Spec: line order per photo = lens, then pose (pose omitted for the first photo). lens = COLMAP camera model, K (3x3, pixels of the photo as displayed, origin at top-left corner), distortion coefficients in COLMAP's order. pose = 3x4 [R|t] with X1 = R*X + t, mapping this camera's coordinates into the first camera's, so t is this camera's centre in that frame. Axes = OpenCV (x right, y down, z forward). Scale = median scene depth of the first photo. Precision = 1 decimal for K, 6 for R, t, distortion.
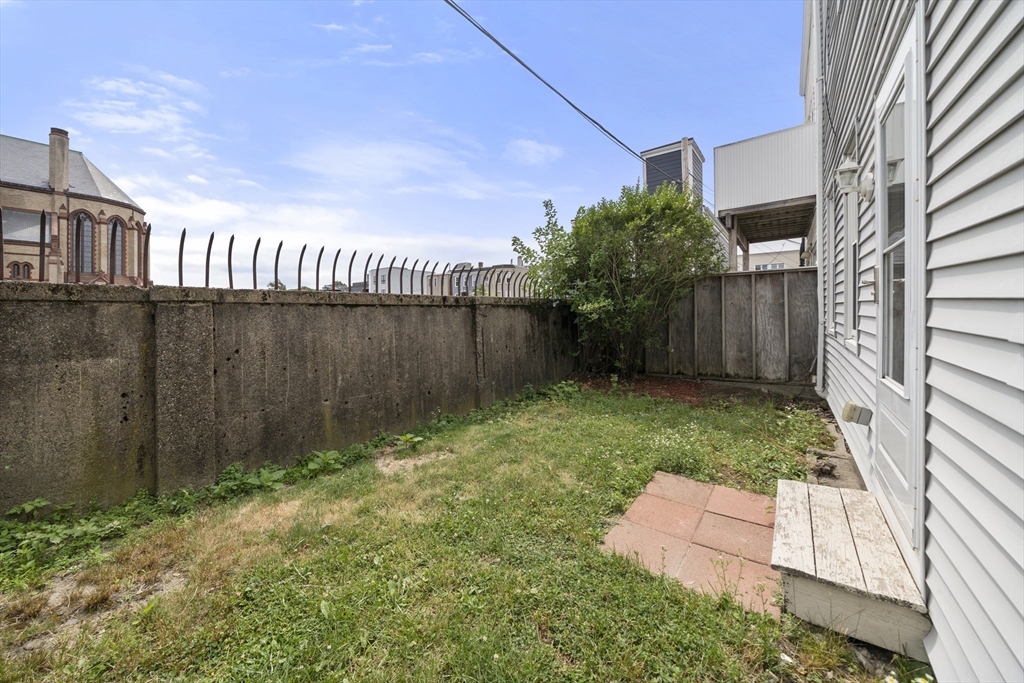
lens RADIAL K [[368.9, 0, 510.1], [0, 368.9, 307.5], [0, 0, 1]] dist [-0.000255, -0.000011]
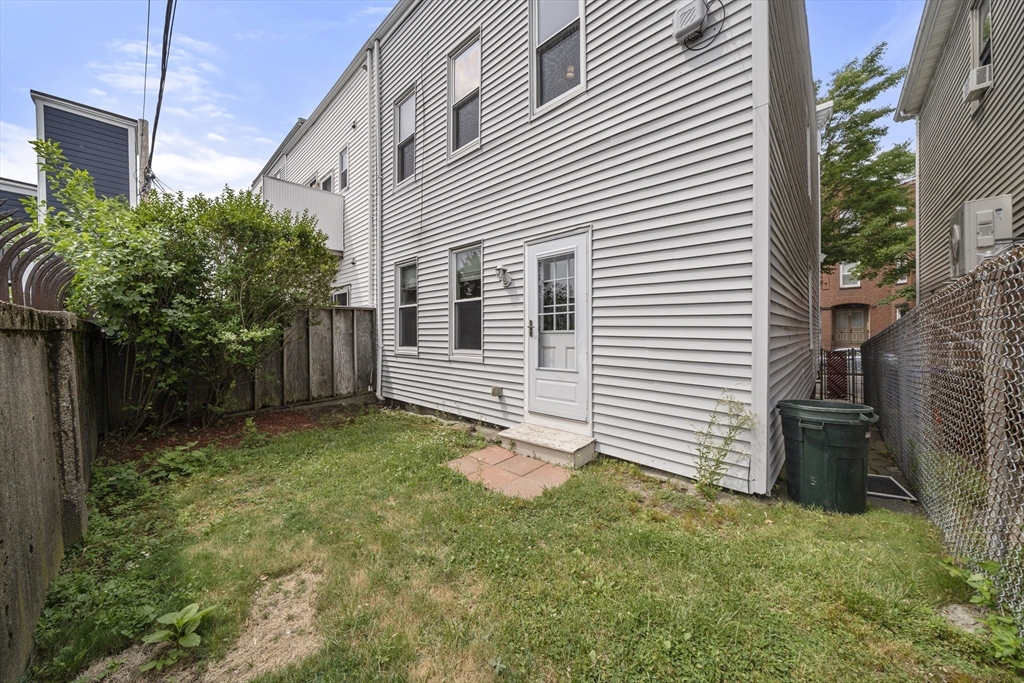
lens RADIAL K [[350.2, 0, 500.7], [0, 350.2, 331.0], [0, 0, 1]] dist [0.000989, 0.000041]
pose [[0.123496, 0.015389, 0.992226, -0.406026], [0.002952, 0.999870, -0.015875, 0.001421], [-0.992341, 0.004889, 0.123434, 0.331981]]
